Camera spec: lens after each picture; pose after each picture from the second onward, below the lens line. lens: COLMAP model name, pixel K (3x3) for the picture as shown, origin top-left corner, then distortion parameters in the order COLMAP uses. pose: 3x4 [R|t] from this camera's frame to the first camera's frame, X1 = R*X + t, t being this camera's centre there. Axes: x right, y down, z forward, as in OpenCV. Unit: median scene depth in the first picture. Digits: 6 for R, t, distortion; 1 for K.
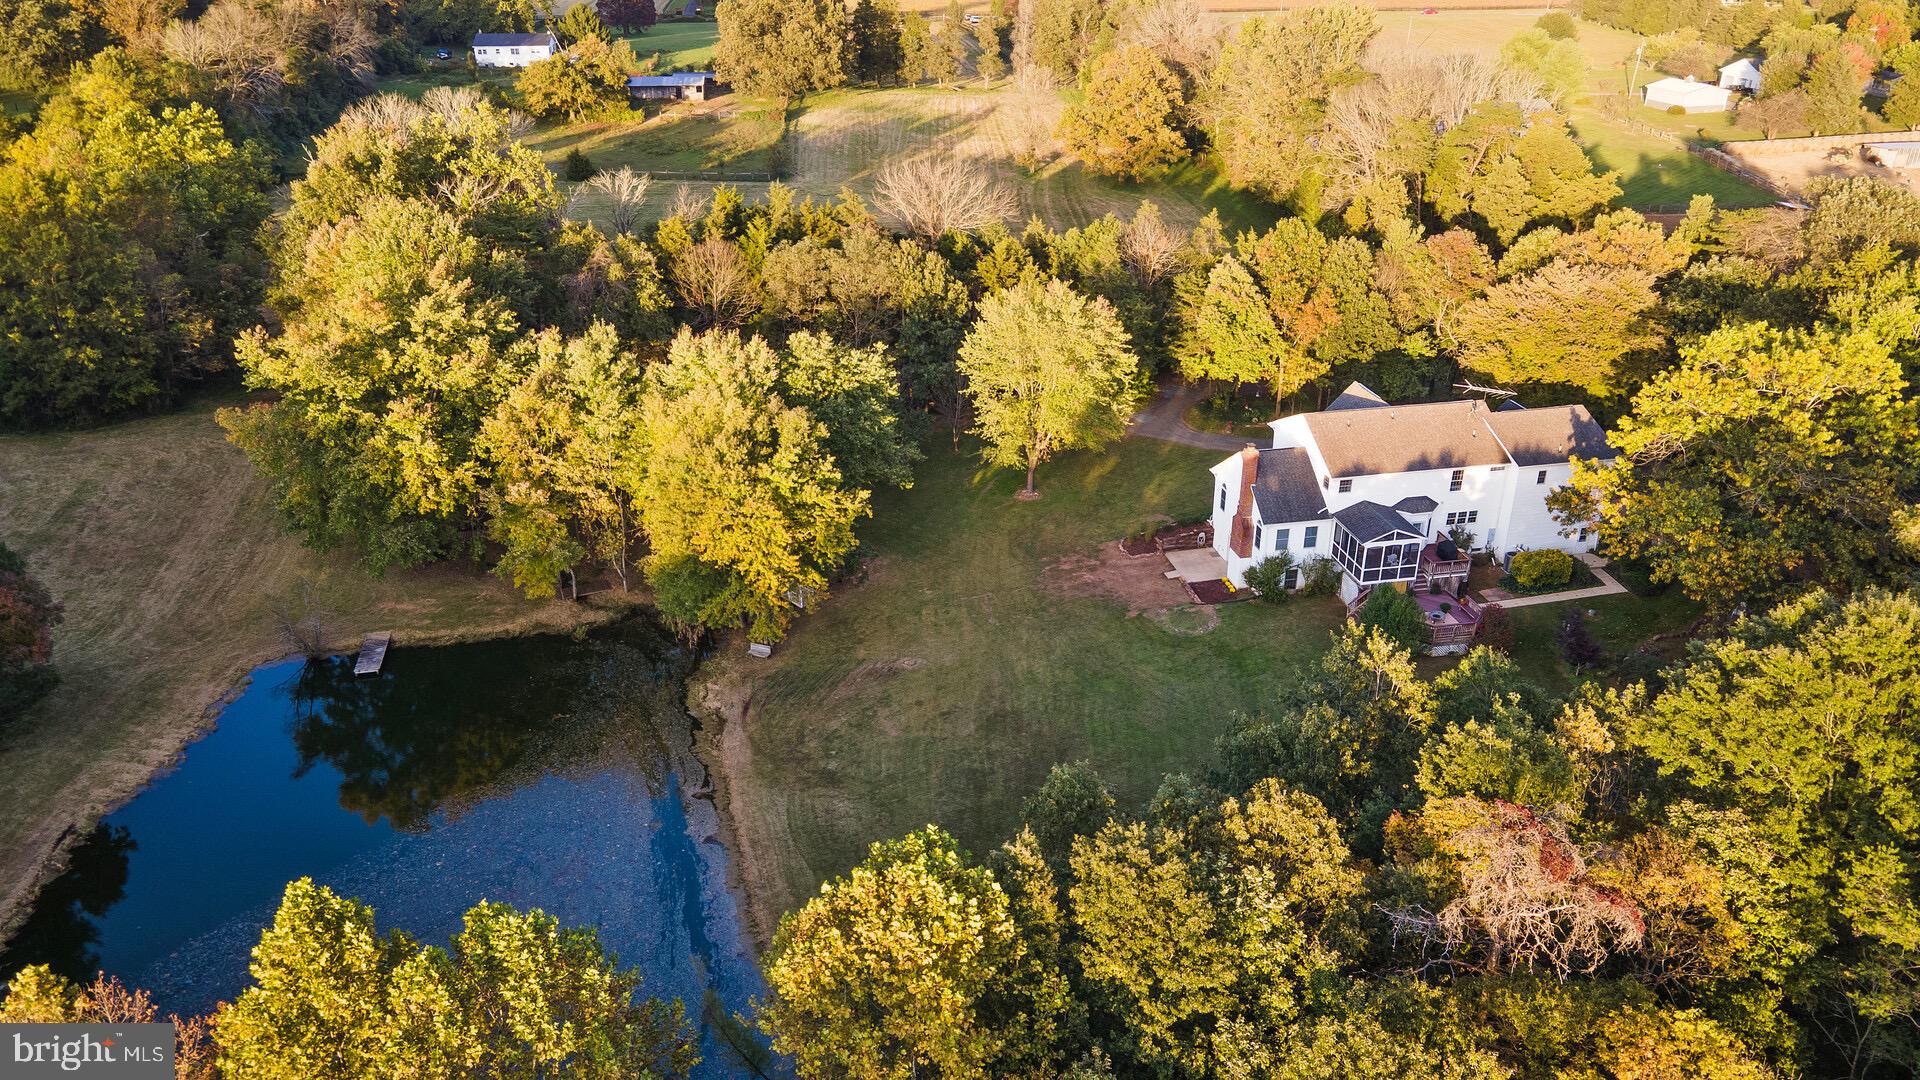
lens RADIAL K [[1341.9, 0, 960.0], [0, 1341.9, 540.0], [0, 0, 1]] dist [-0.003021, 0.001113]
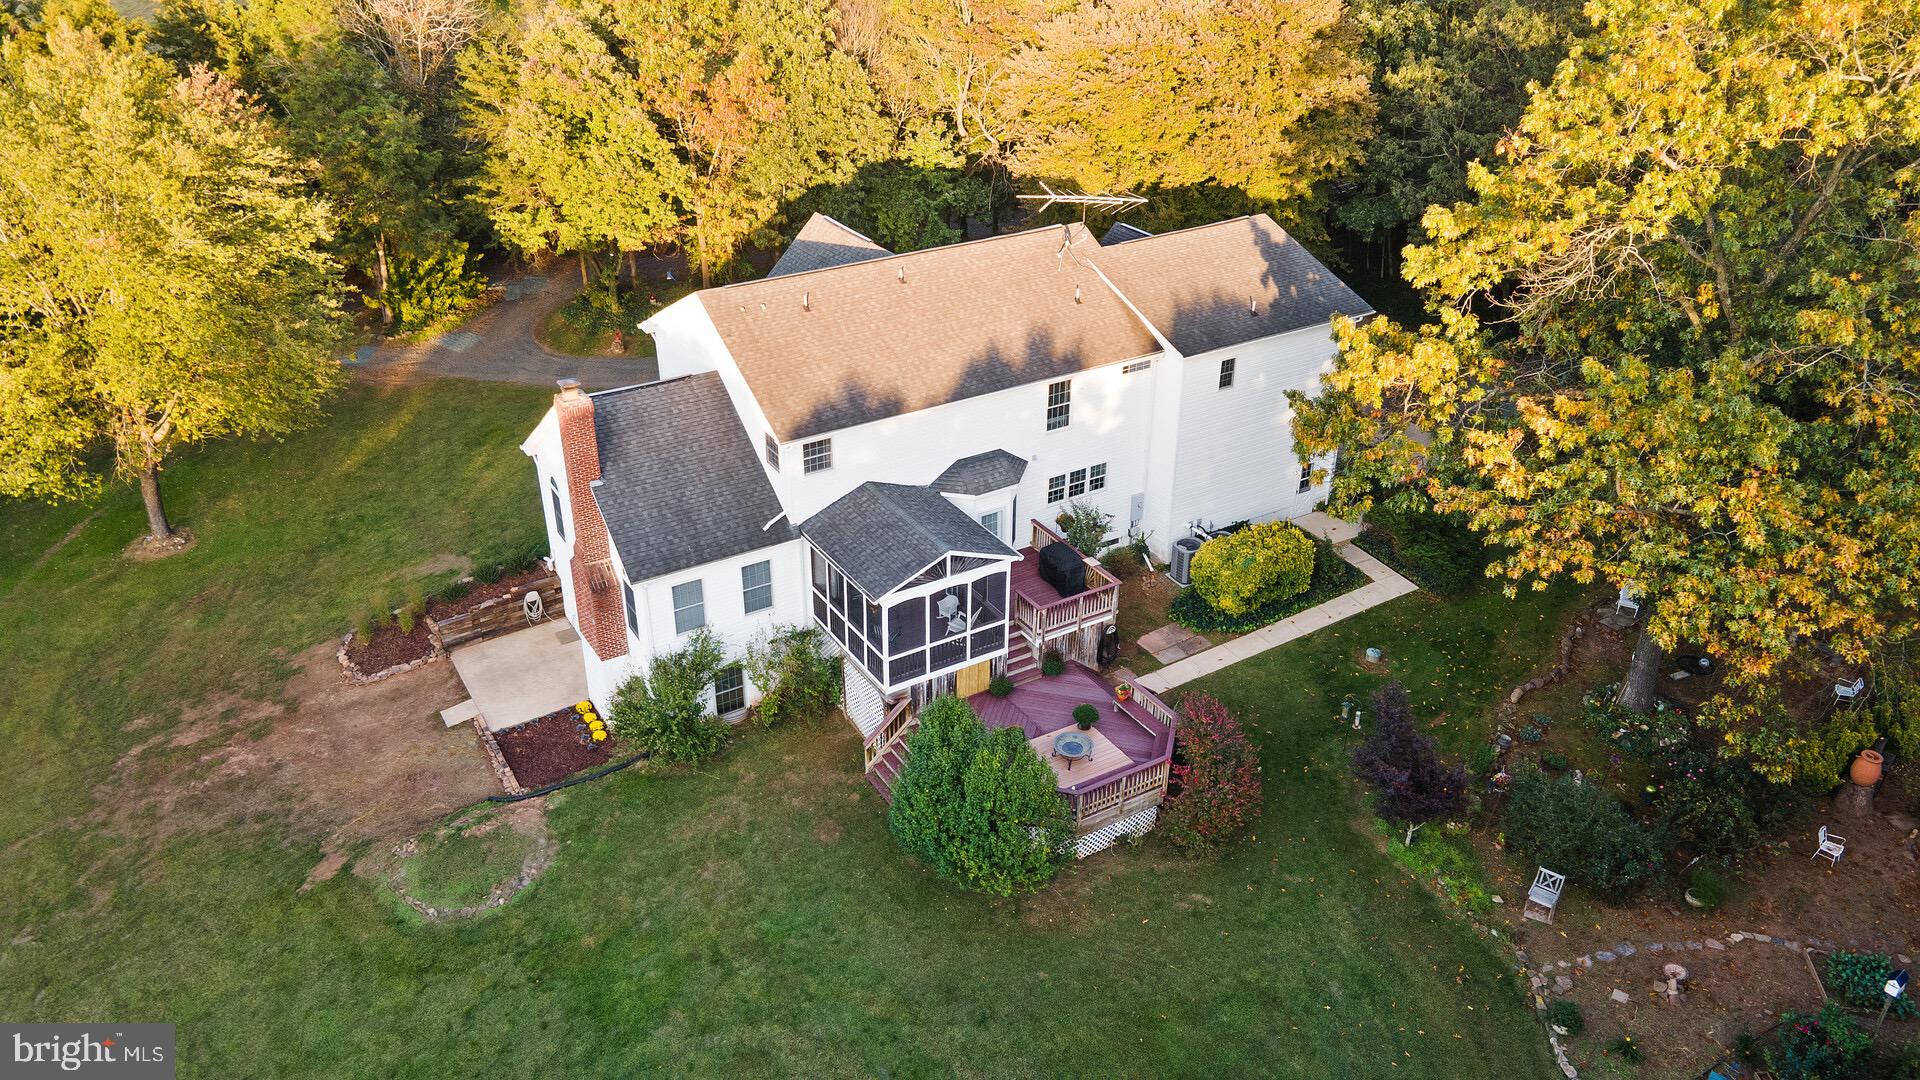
lens RADIAL K [[1334.8, 0, 960.0], [0, 1334.8, 540.0], [0, 0, 1]] dist [0.043710, 0.002651]
pose [[0.935254, -0.166142, 0.312564, 0.189982], [0.145637, 0.985415, 0.088018, -0.043375], [-0.322629, -0.036798, 0.945810, 0.578403]]
